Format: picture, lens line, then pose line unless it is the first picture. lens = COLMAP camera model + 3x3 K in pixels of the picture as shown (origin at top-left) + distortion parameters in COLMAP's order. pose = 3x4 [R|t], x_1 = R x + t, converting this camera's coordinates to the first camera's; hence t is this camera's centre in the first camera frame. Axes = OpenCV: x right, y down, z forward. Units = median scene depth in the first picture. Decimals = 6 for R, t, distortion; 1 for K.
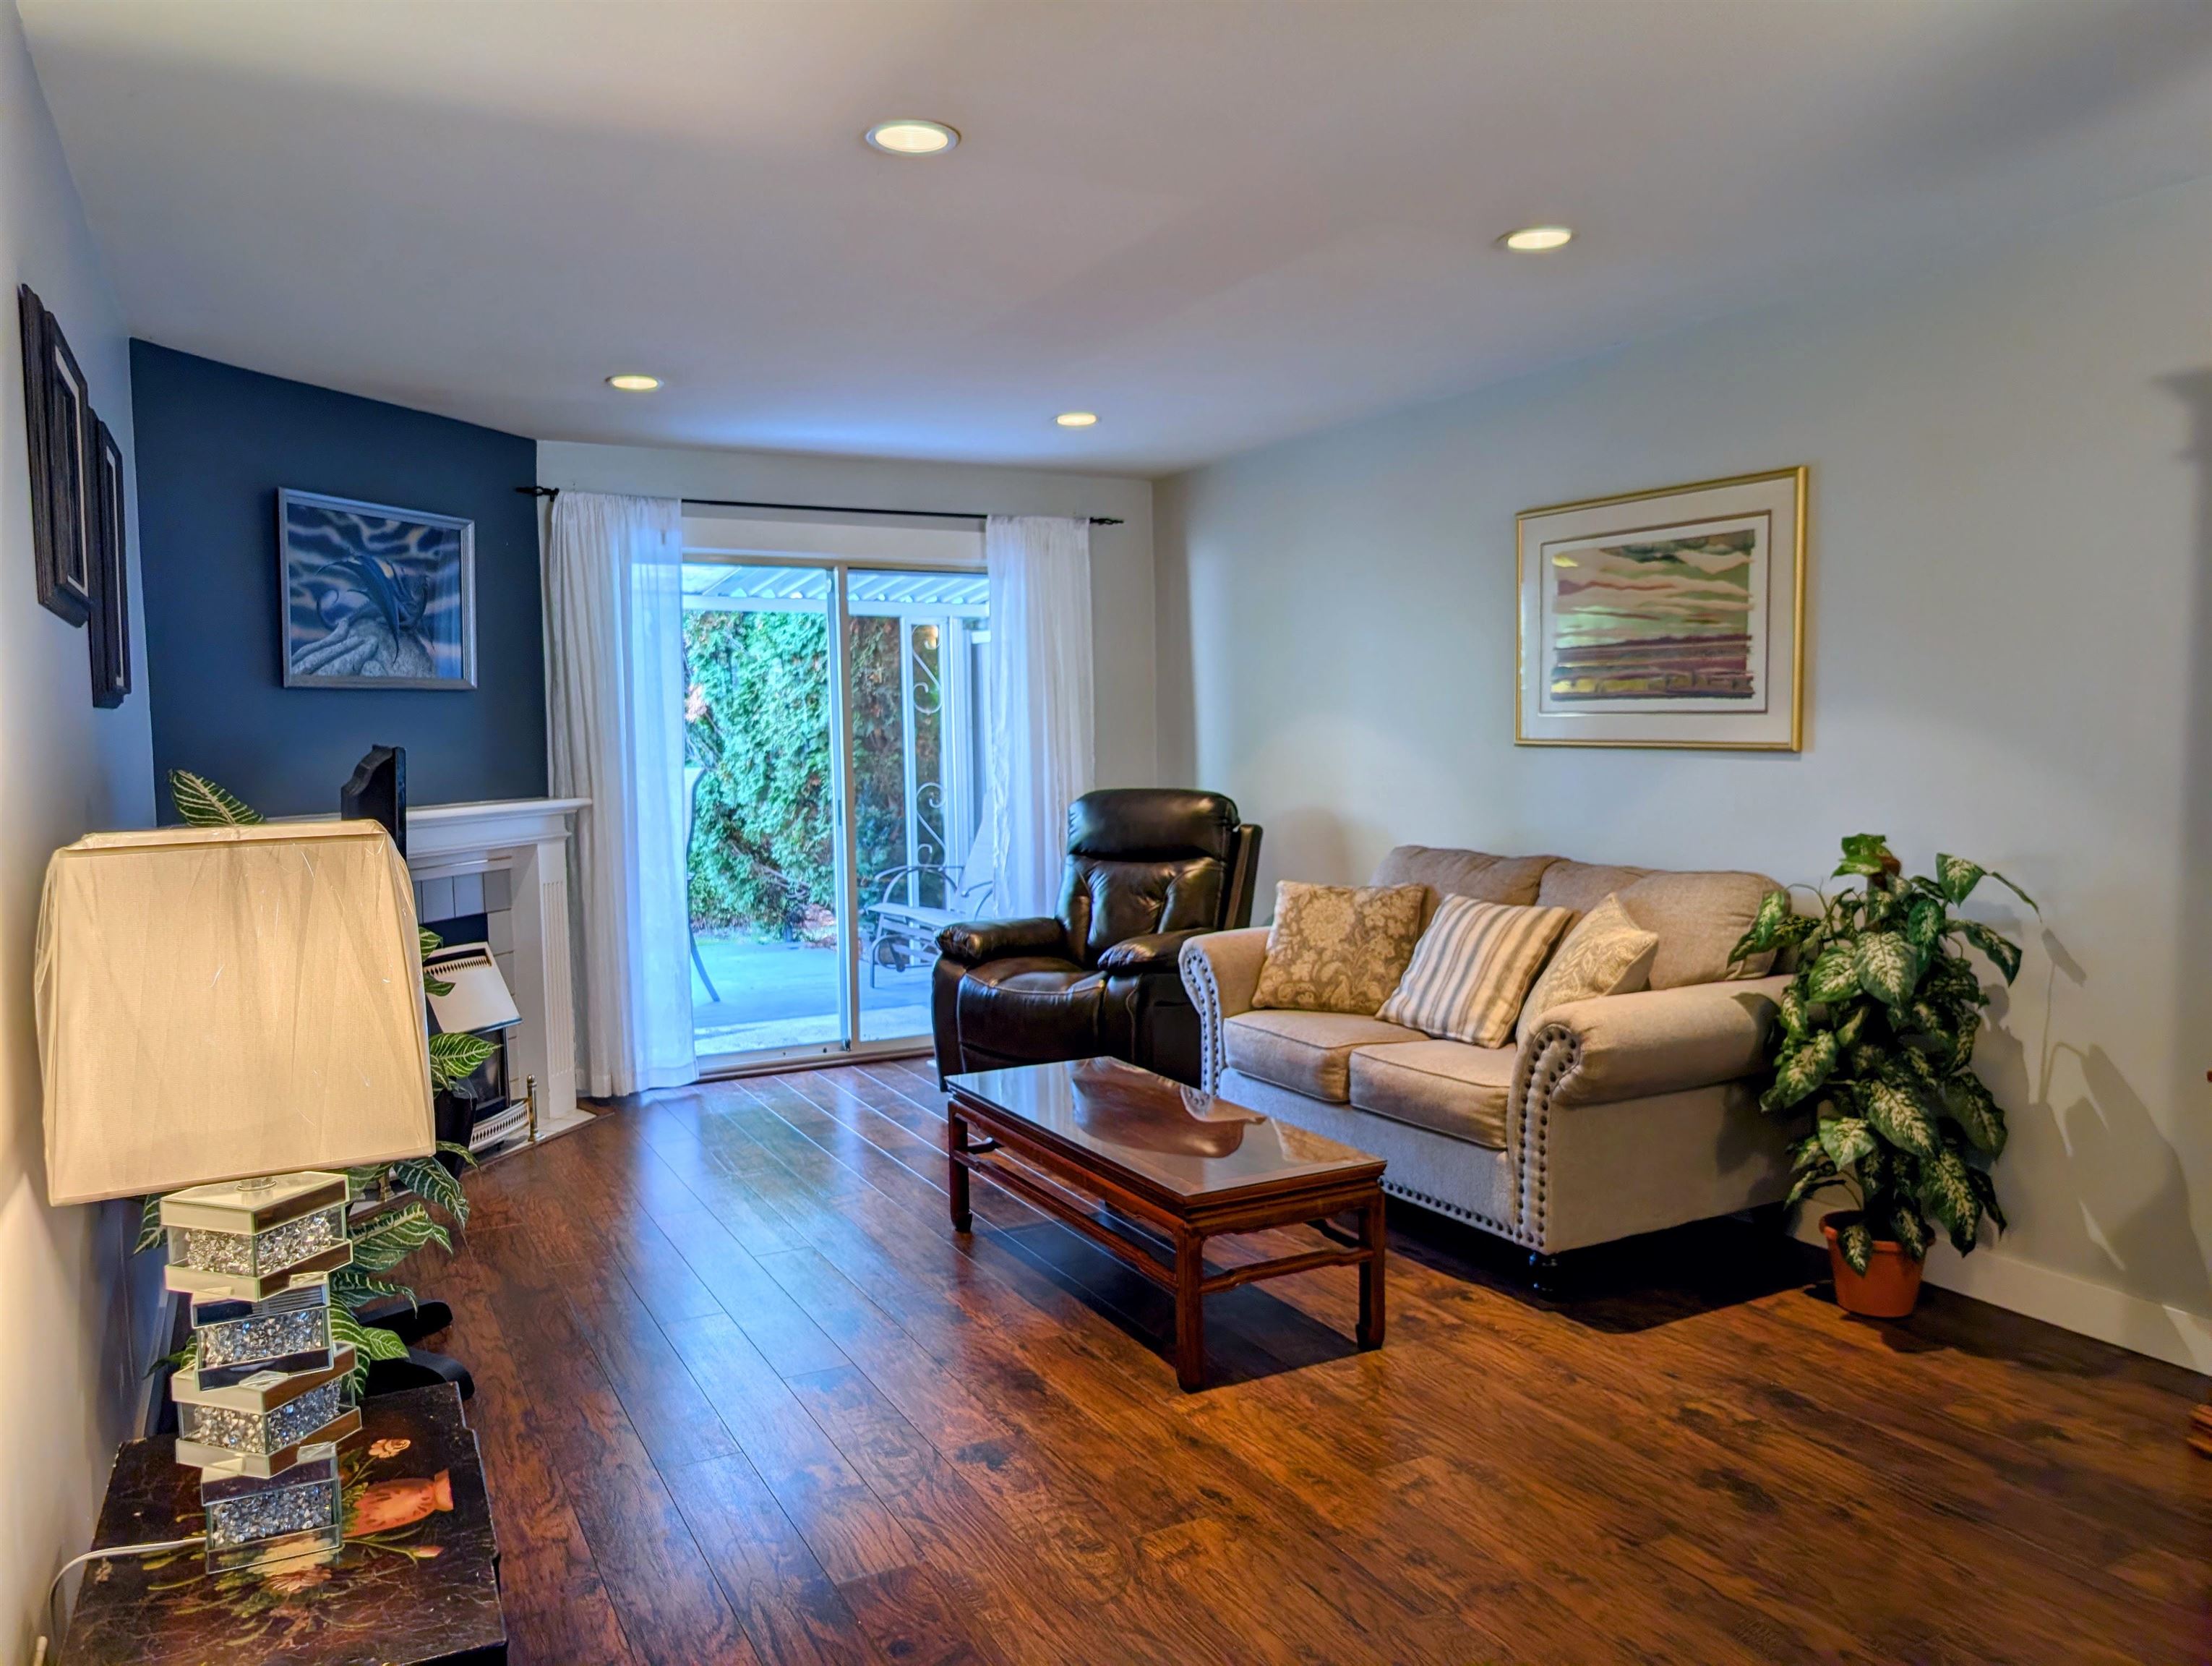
lens RADIAL K [[1604.7, 0, 1115.5], [0, 1604.7, 853.8], [0, 0, 1]] dist [0.032439, -0.030567]
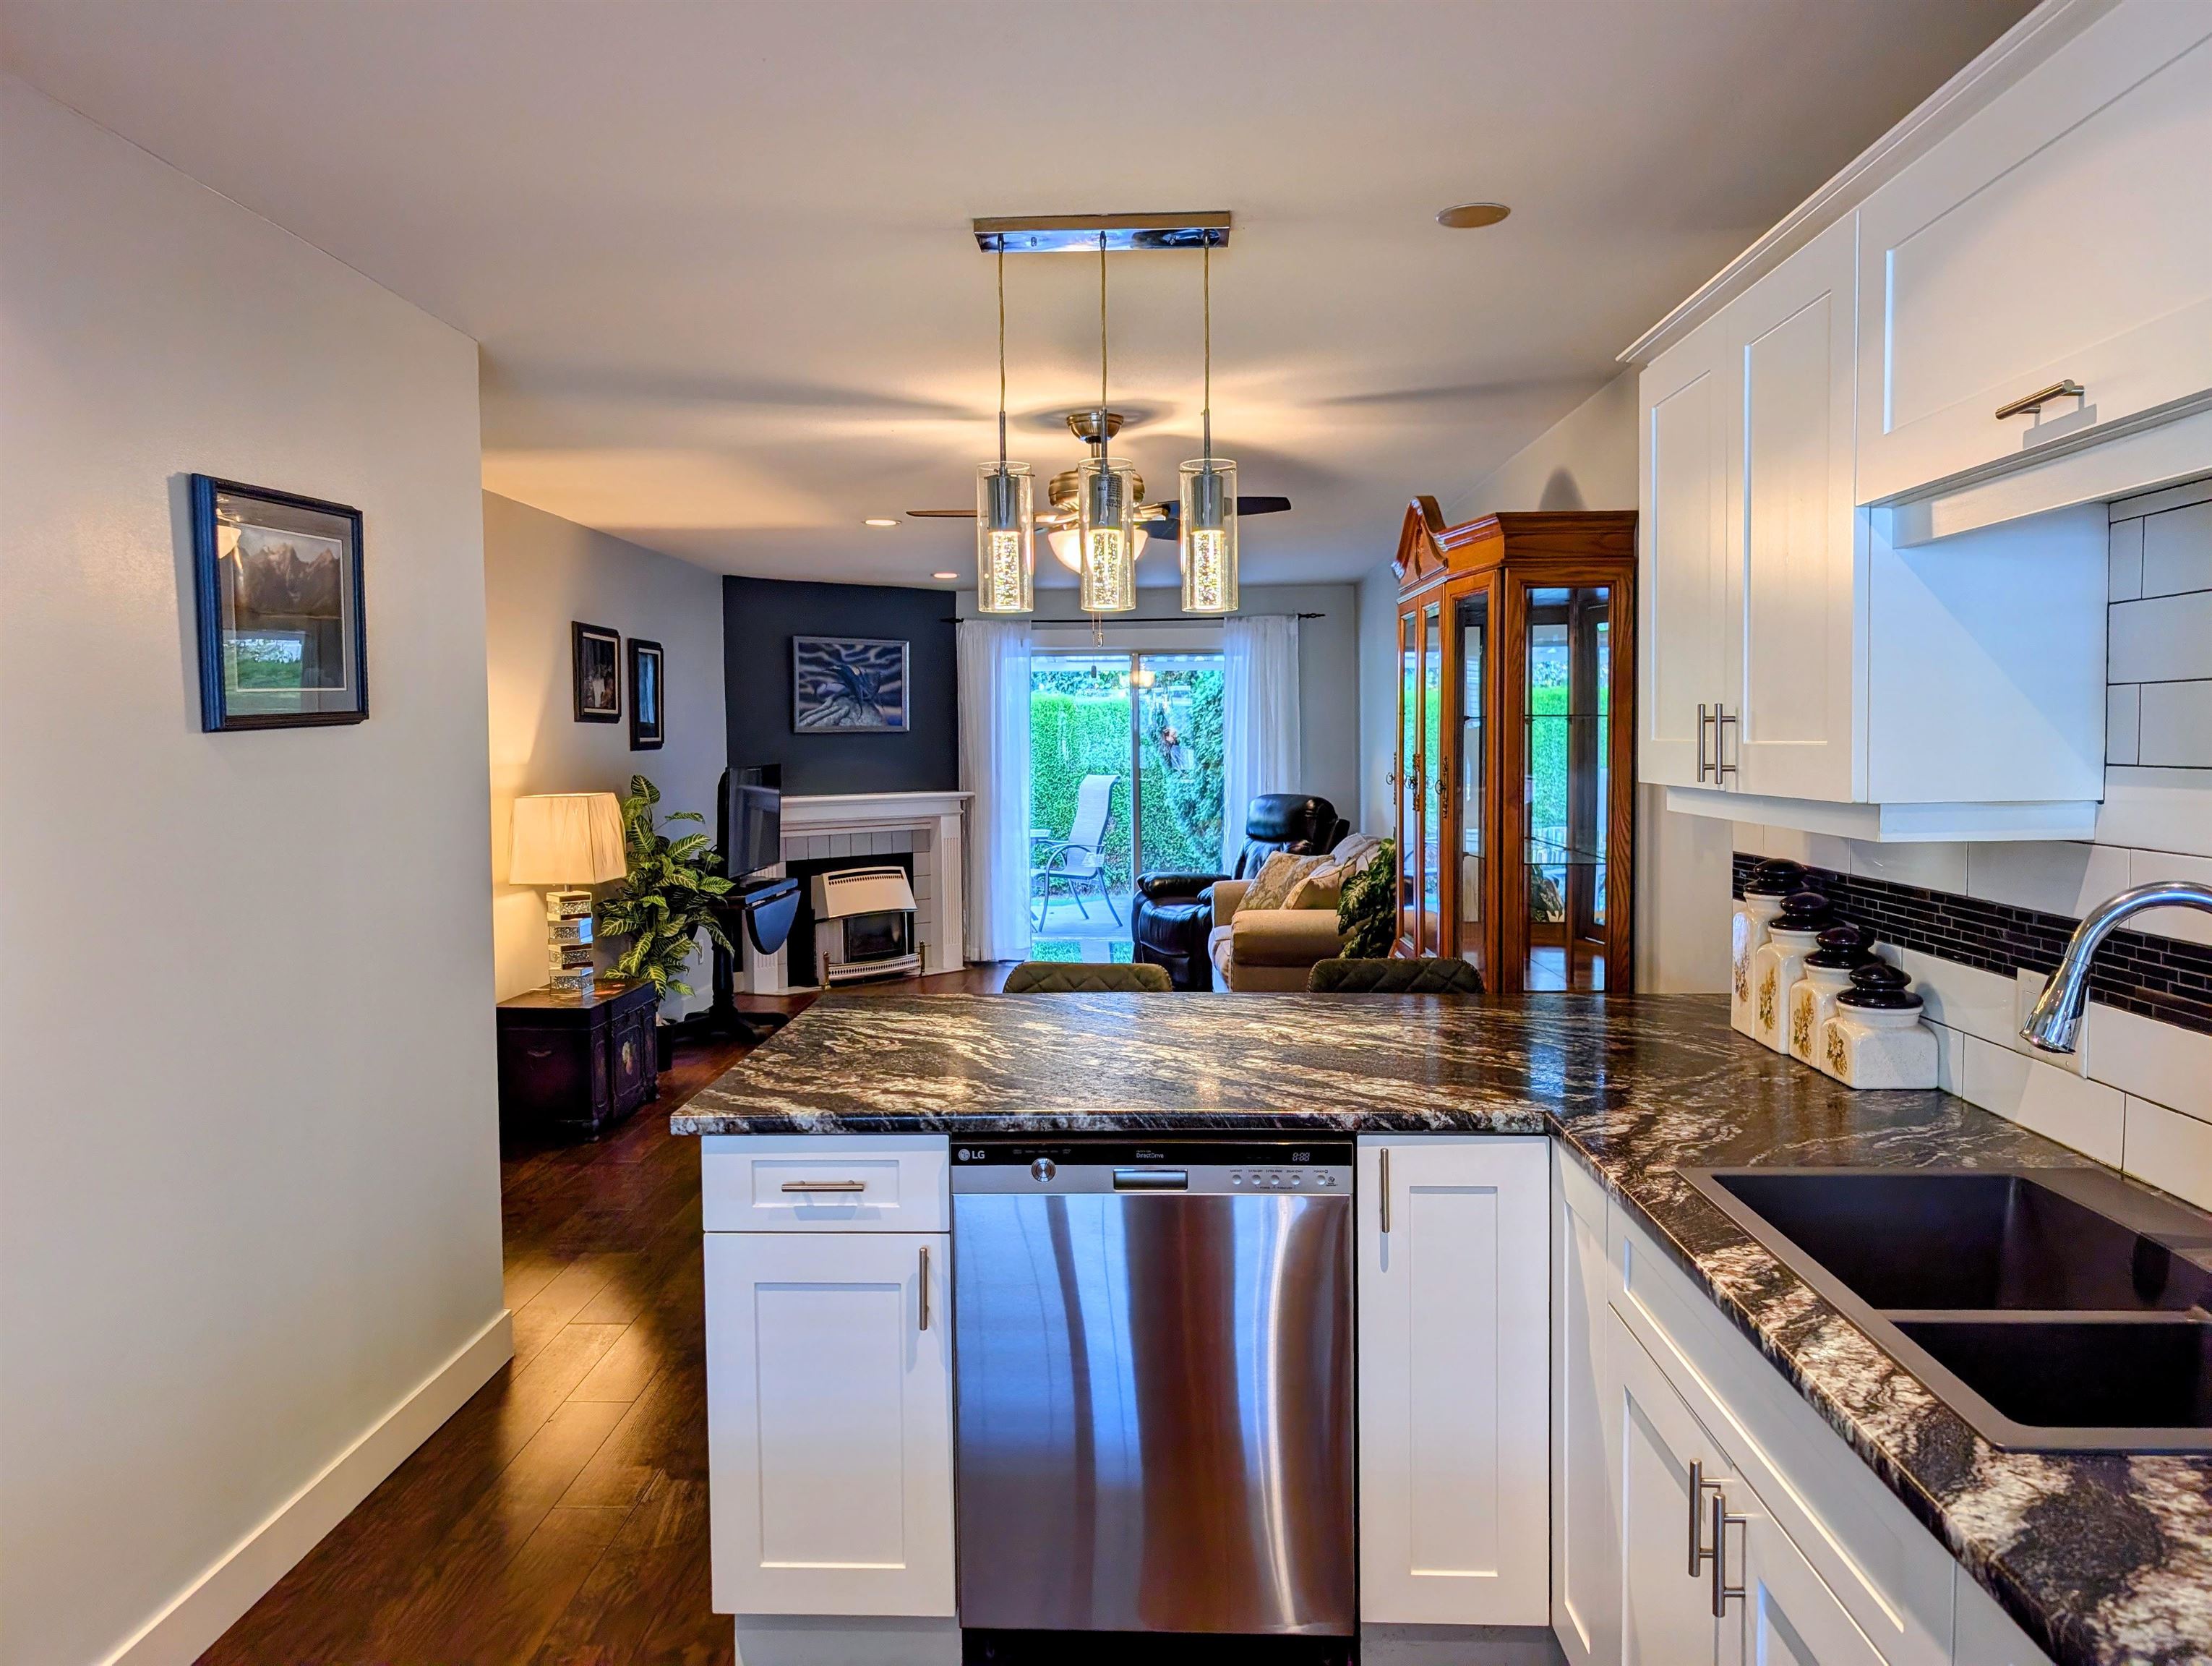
lens RADIAL K [[1604.7, 0, 1113.0], [0, 1604.7, 829.9], [0, 0, 1]] dist [0.032439, -0.030567]
pose [[0.866436, 0.037244, -0.497896, 0.800217], [-0.044937, 0.998984, -0.003472, 0.008255], [0.497261, 0.025382, 0.867230, -0.527887]]
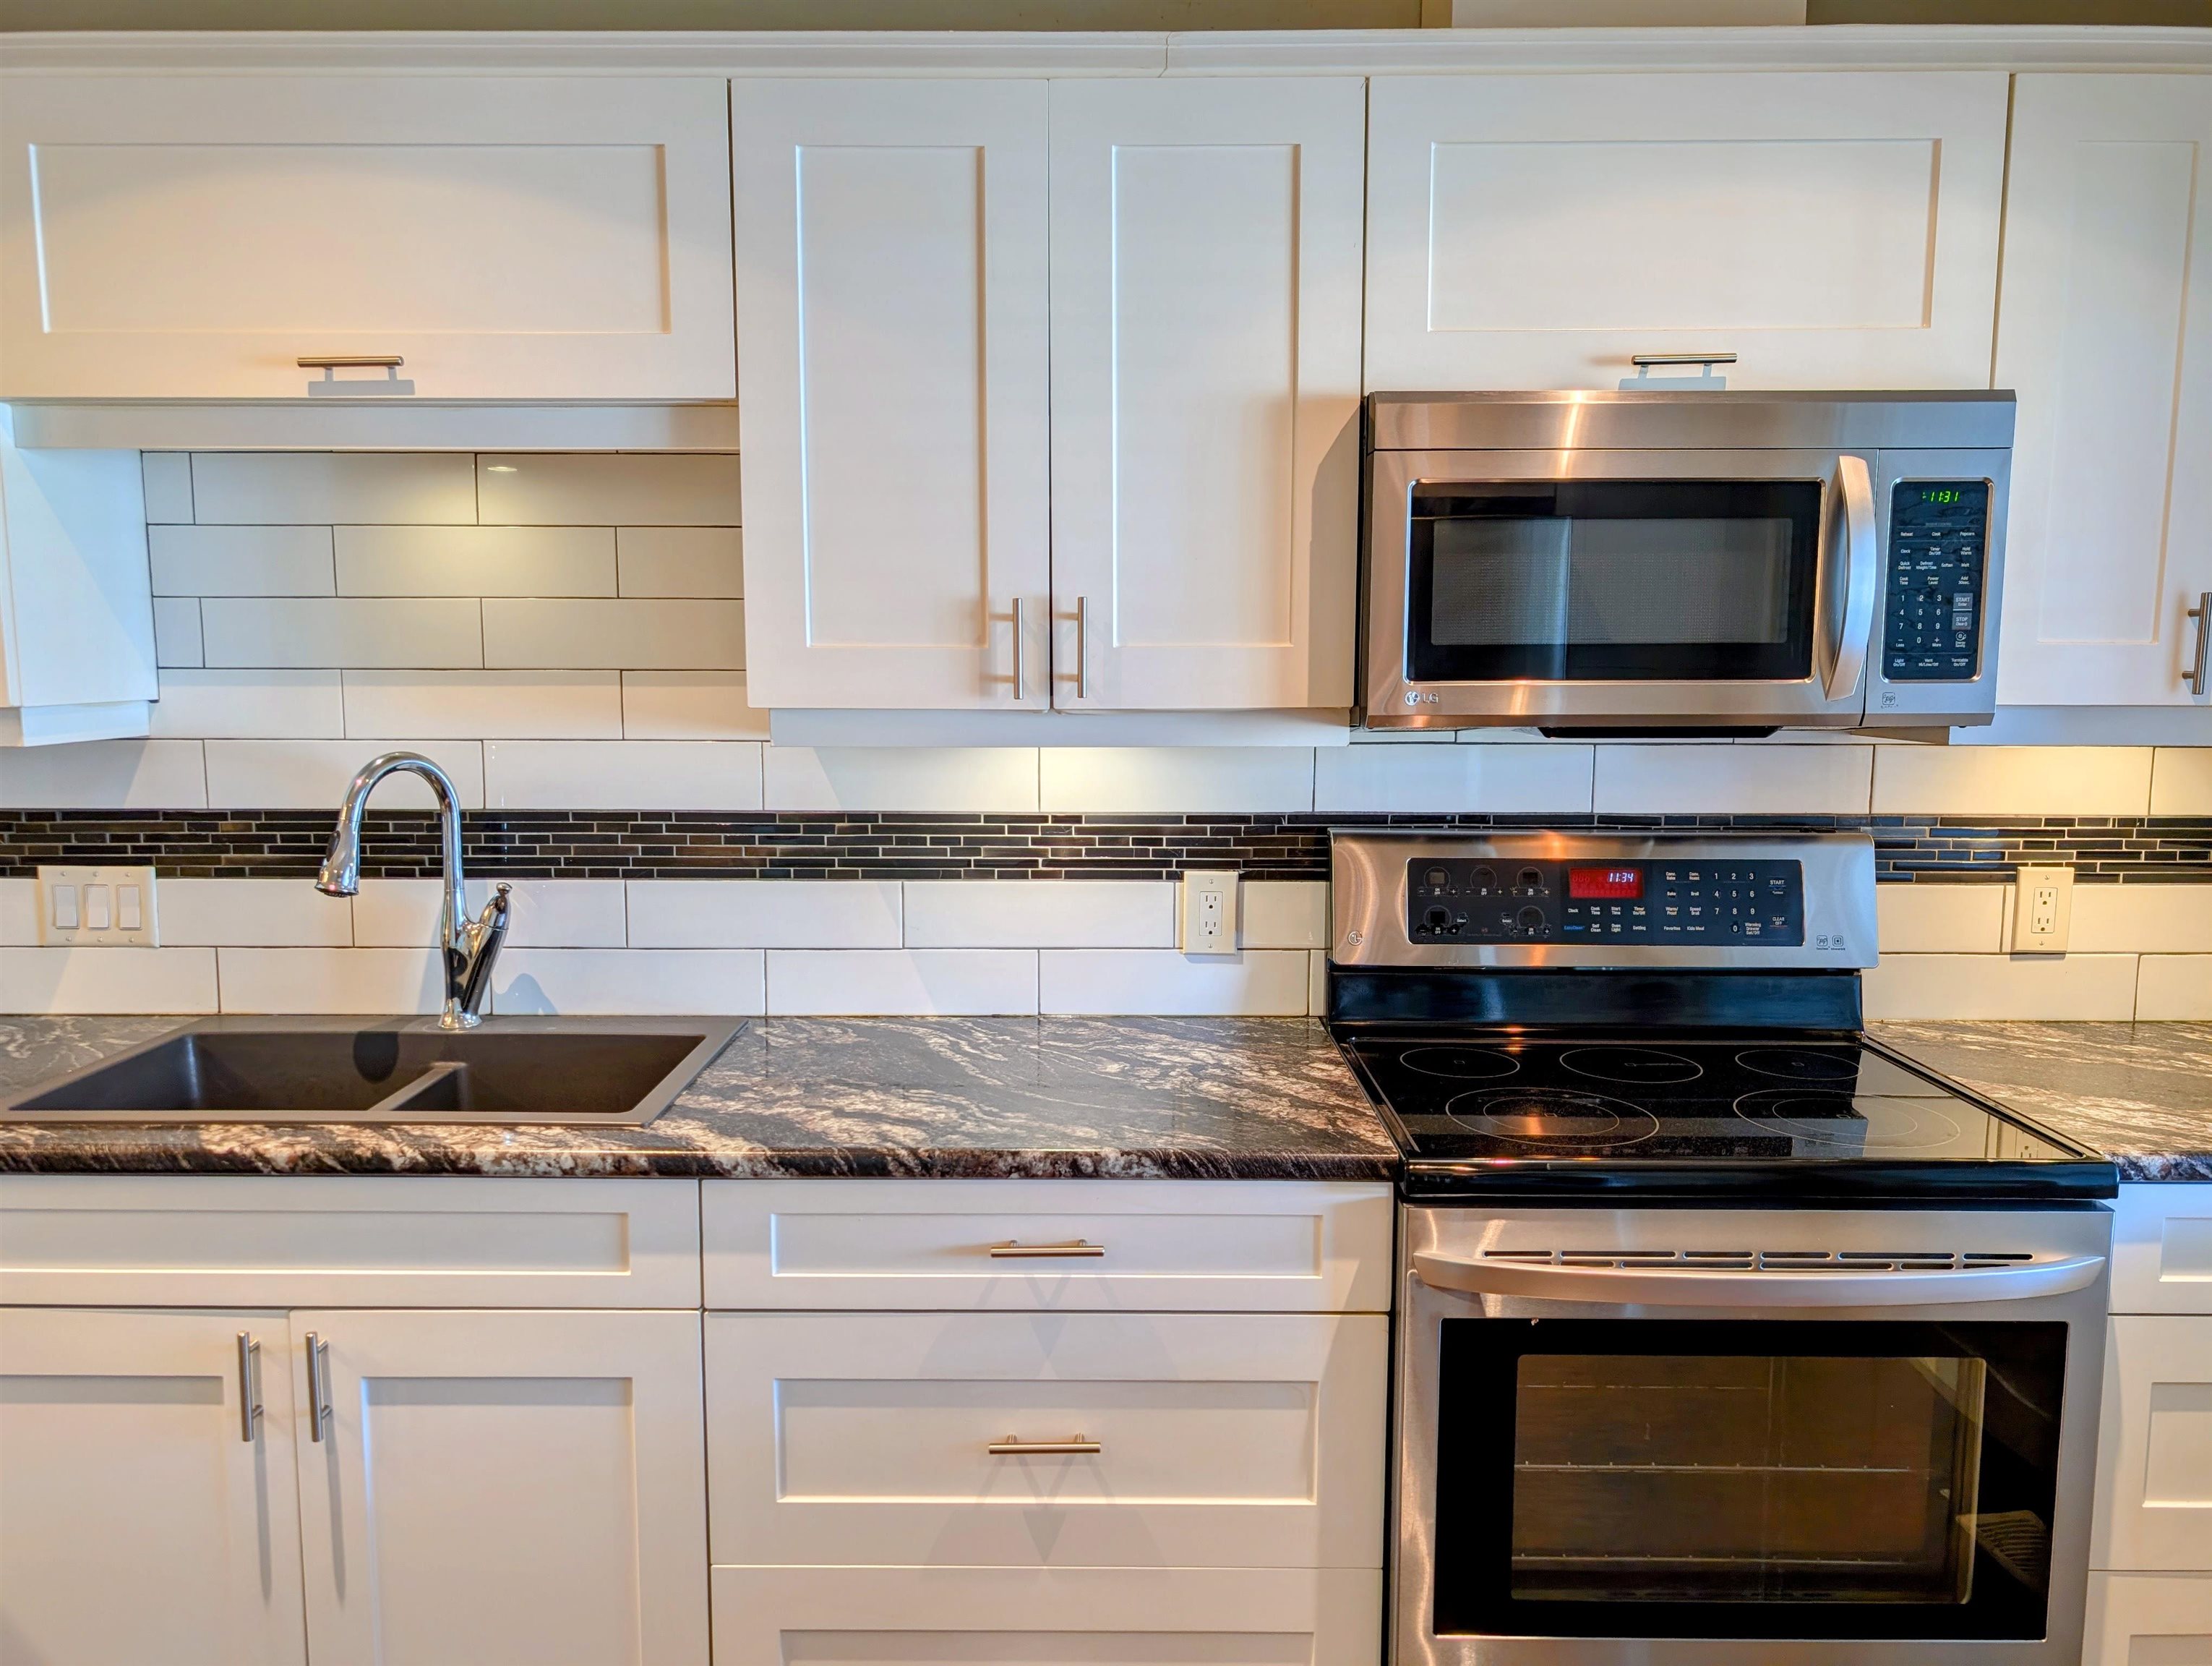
lens RADIAL K [[1604.7, 0, 1102.0], [0, 1604.7, 841.6], [0, 0, 1]] dist [0.032439, -0.030567]
pose [[0.470764, -0.084602, 0.878193, 0.527915], [0.064512, 0.996028, 0.061371, 0.017644], [-0.879897, 0.027763, 0.474352, -0.504748]]
